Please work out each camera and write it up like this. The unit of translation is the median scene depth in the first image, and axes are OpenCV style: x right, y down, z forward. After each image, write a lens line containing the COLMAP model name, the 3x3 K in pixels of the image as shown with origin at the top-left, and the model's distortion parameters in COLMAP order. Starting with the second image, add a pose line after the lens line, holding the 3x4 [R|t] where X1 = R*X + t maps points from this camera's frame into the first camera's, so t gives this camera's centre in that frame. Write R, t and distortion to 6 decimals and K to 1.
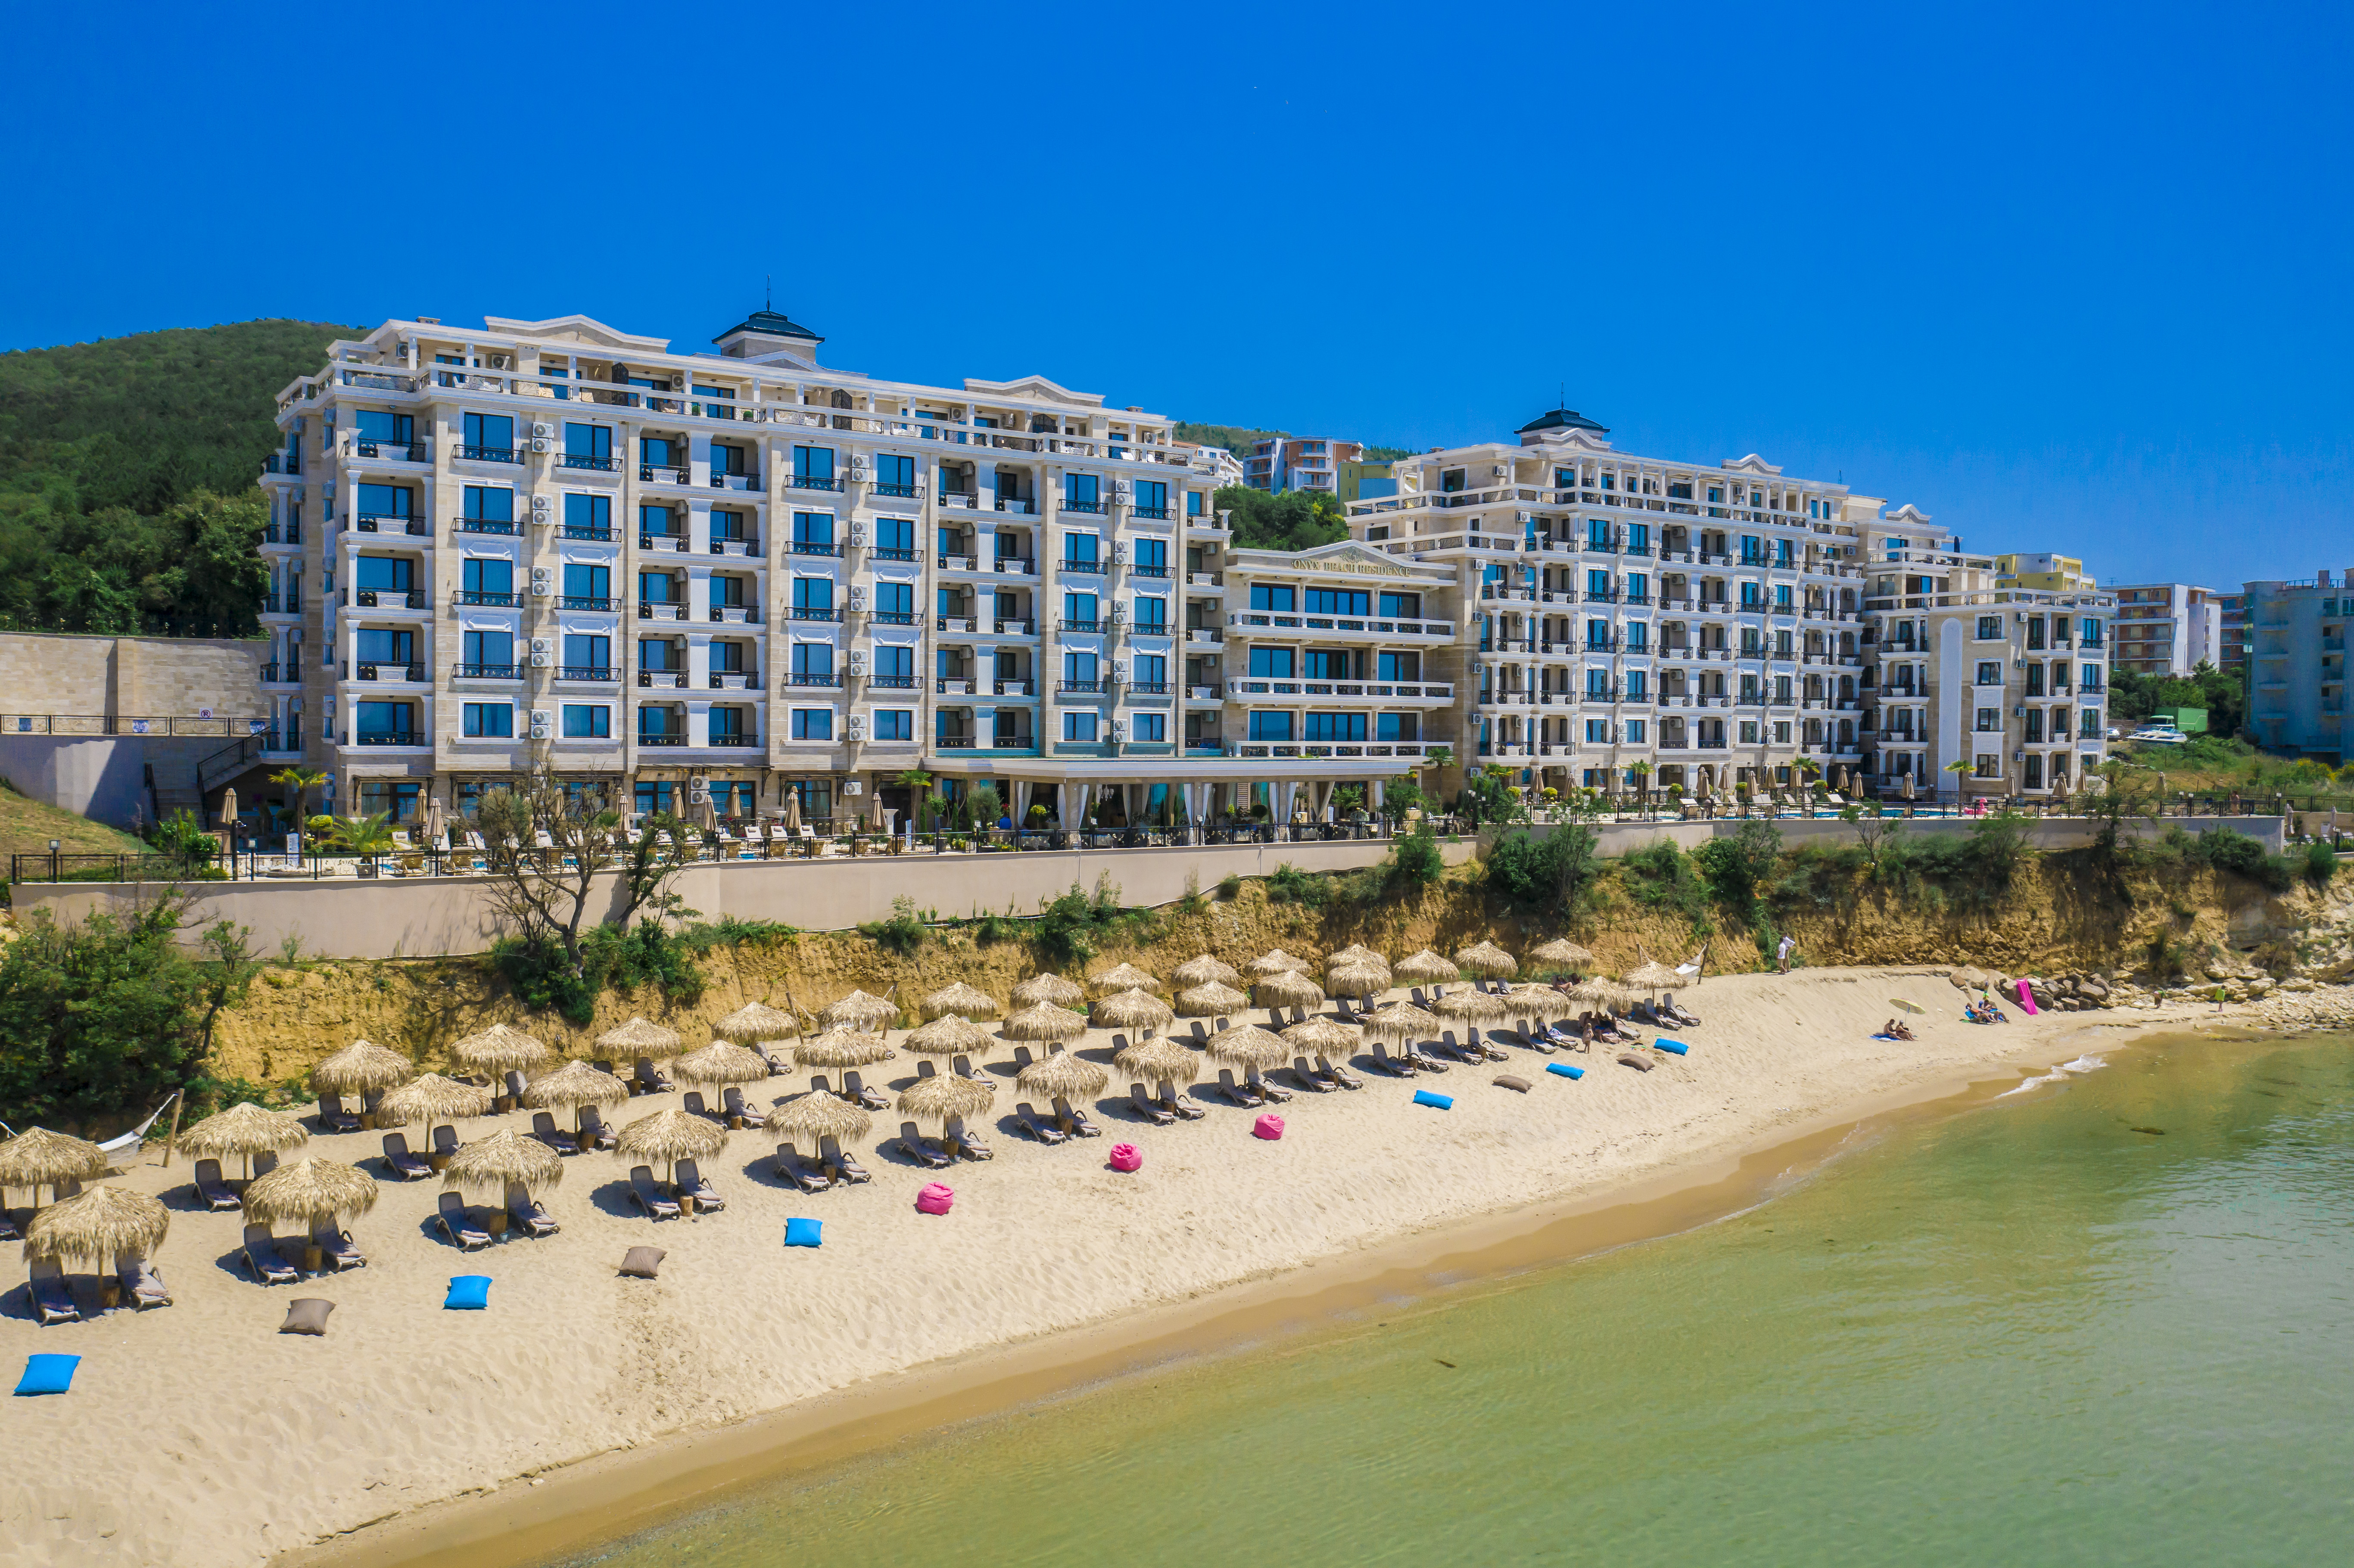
lens RADIAL K [[1823.6, 0, 1150.4], [0, 1823.6, 692.8], [0, 0, 1]] dist [-0.034392, -0.003277]
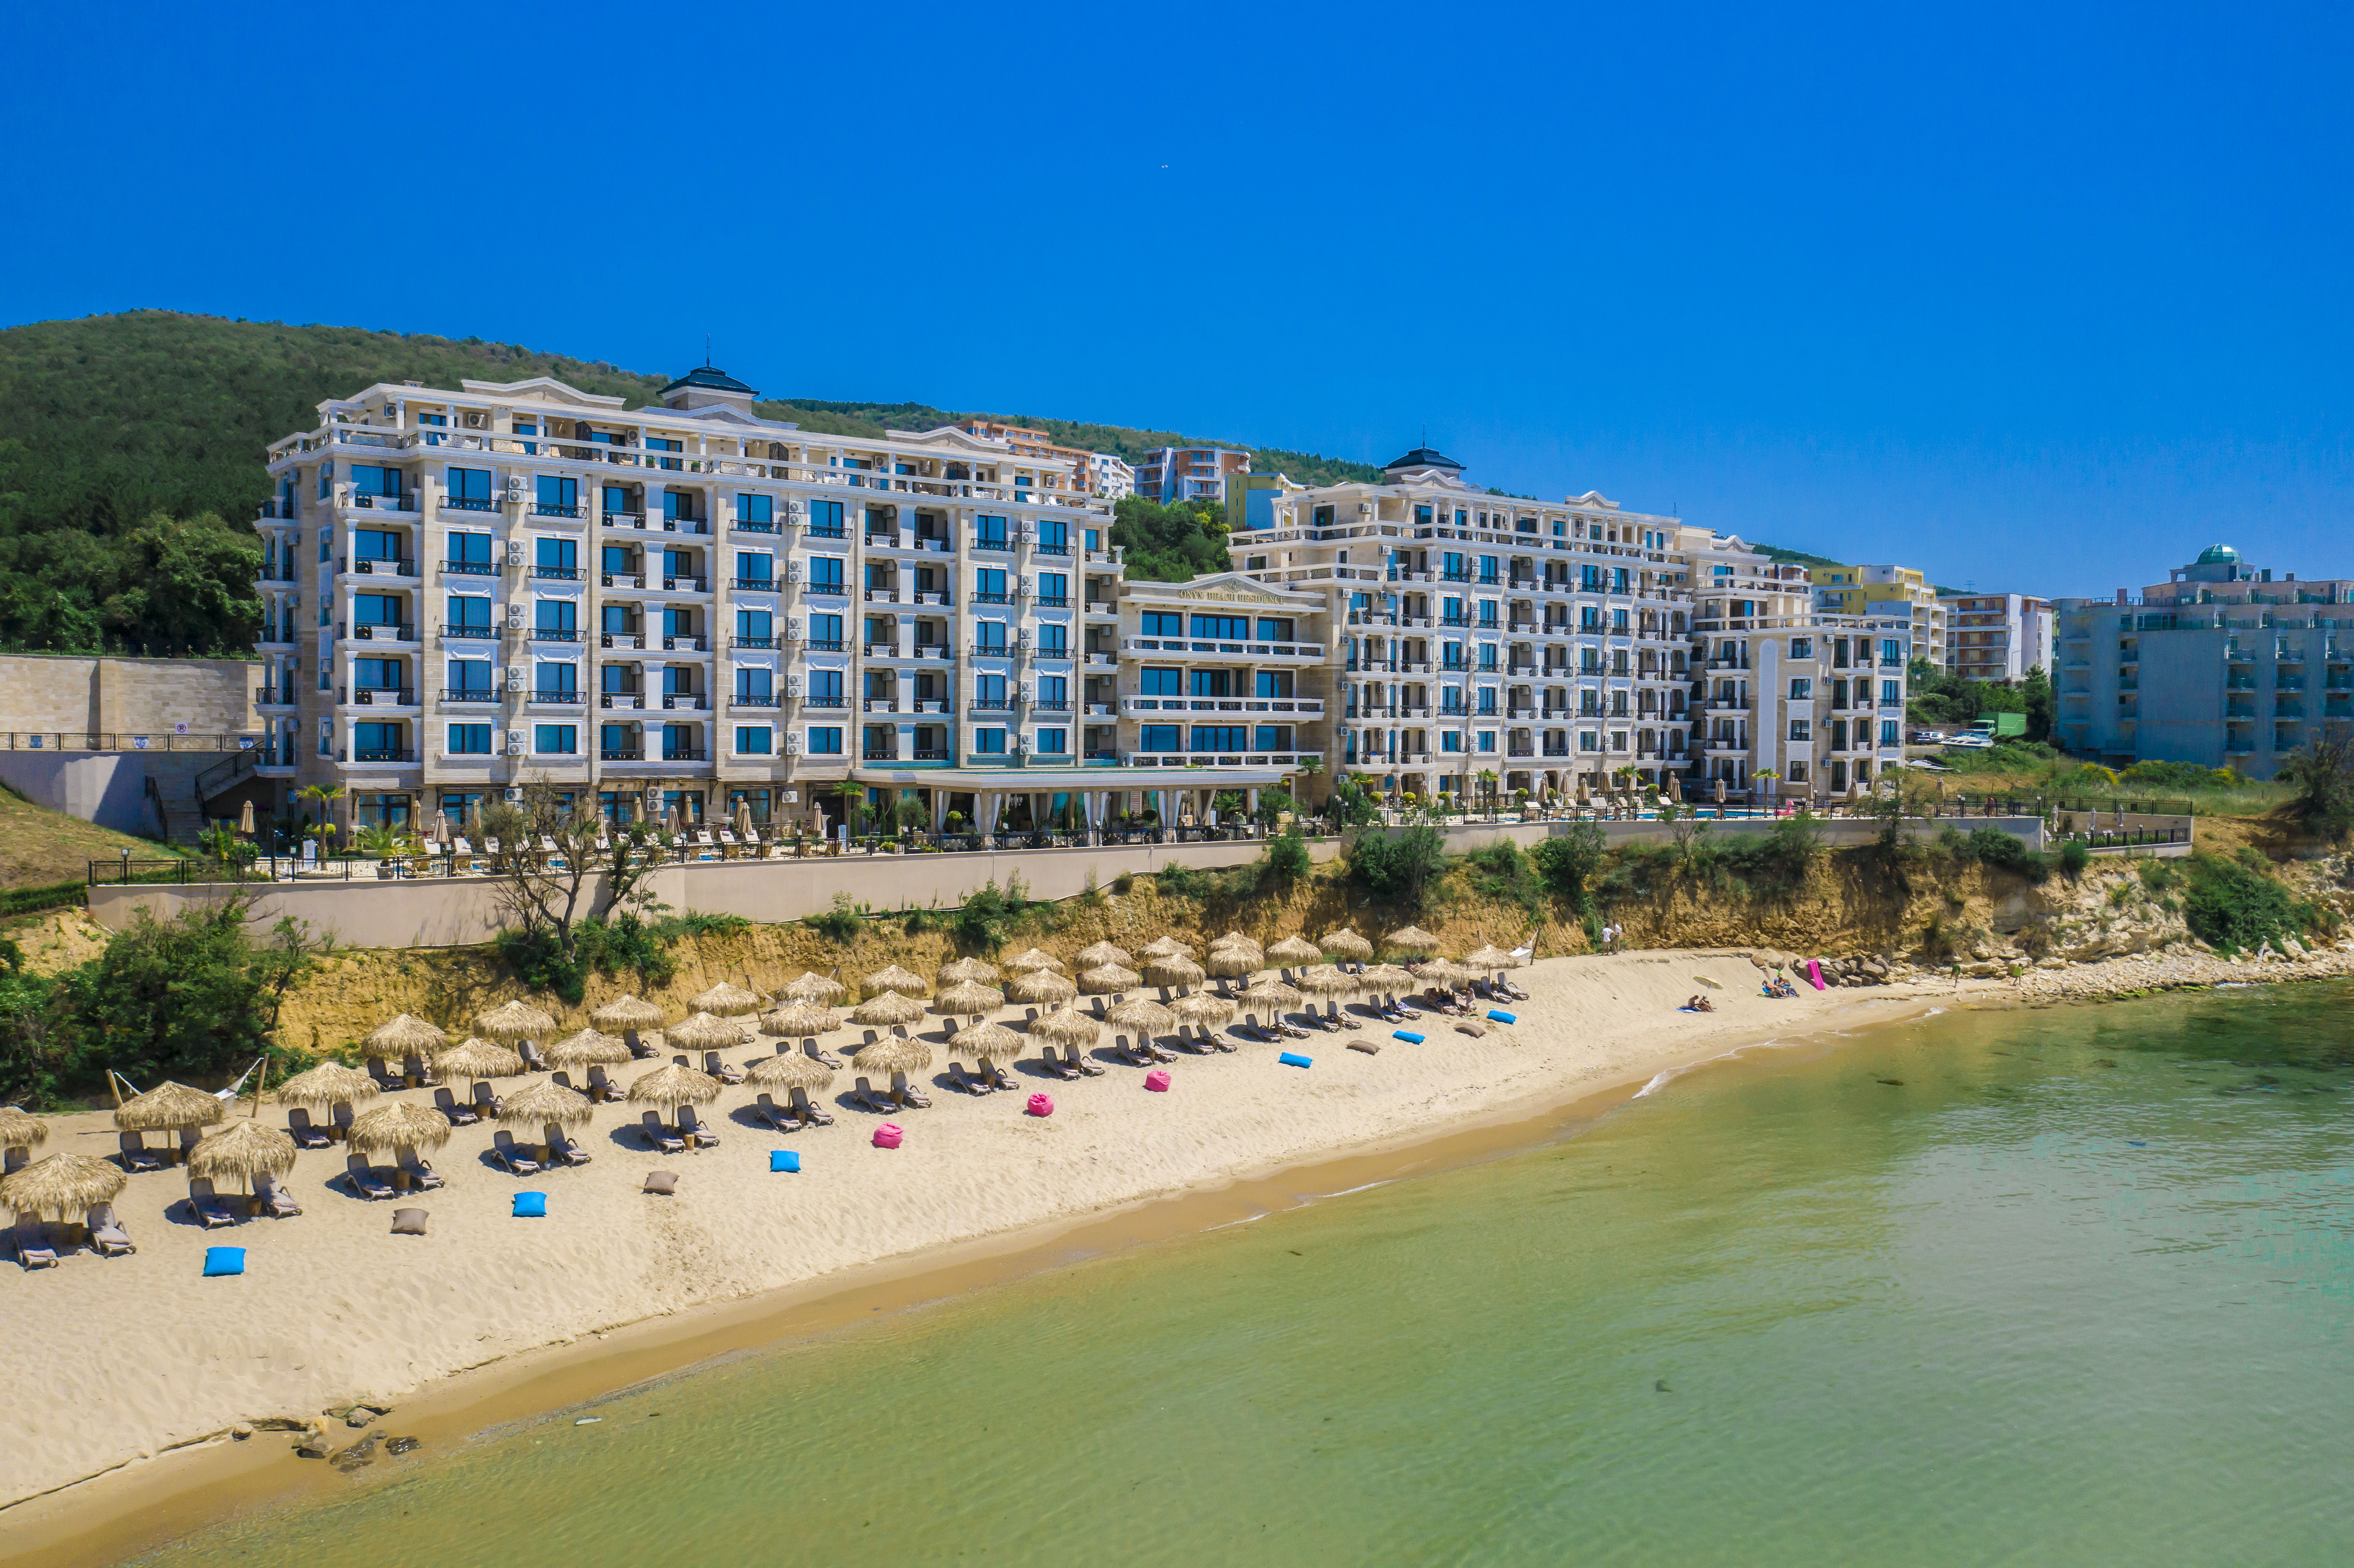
lens RADIAL K [[1823.6, 0, 1147.7], [0, 1823.6, 712.7], [0, 0, 1]] dist [-0.034392, -0.003277]
pose [[0.998234, -0.000274, 0.059405, -0.009652], [-0.000480, 0.999920, 0.012673, -0.014880], [-0.059404, -0.012680, 0.998153, -0.144623]]
